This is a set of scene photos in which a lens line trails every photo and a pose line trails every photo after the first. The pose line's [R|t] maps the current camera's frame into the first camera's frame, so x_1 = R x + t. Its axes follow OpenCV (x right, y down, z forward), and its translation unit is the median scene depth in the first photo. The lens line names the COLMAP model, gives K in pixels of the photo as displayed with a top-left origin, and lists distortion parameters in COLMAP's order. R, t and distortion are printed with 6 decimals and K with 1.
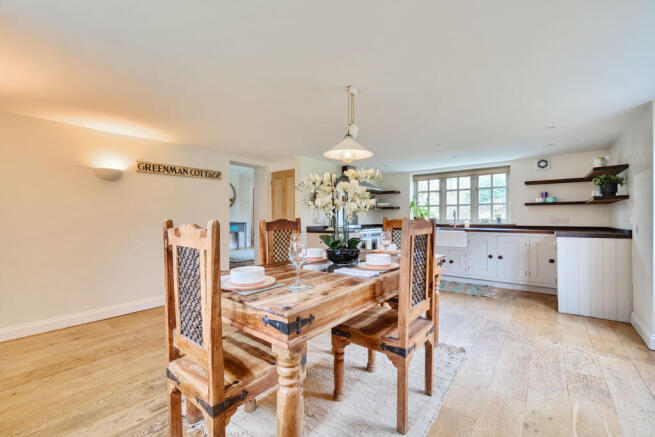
lens RADIAL K [[274.0, 0, 332.8], [0, 274.0, 215.1], [0, 0, 1]] dist [-0.001208, -0.000112]
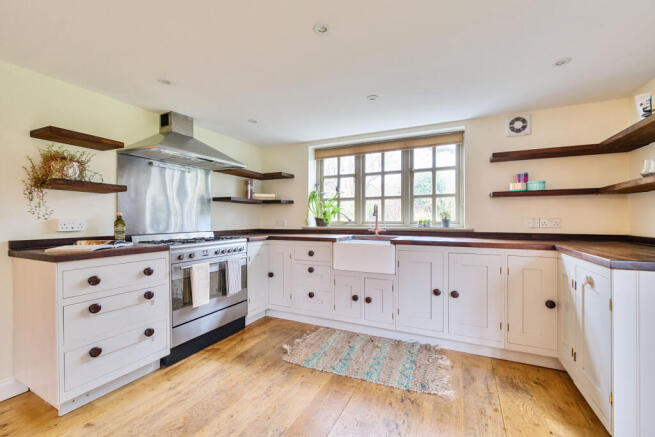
lens RADIAL K [[284.1, 0, 327.5], [0, 284.1, 218.5], [0, 0, 1]] dist [-0.001020, -0.000106]
pose [[0.976836, -0.001126, 0.213988, 0.215859], [-0.001289, 0.999937, 0.011144, 0.003188], [-0.213987, -0.011162, 0.976773, 0.436597]]
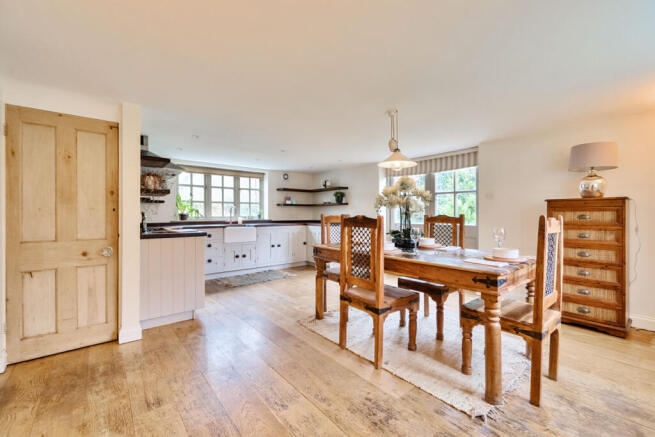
lens RADIAL K [[274.0, 0, 332.8], [0, 274.0, 215.1], [0, 0, 1]] dist [-0.001208, -0.000112]
pose [[0.189693, -0.000219, 0.981843, -0.509327], [-0.008834, 0.999959, 0.001930, 0.005863], [-0.981804, -0.009040, 0.189683, 0.425380]]
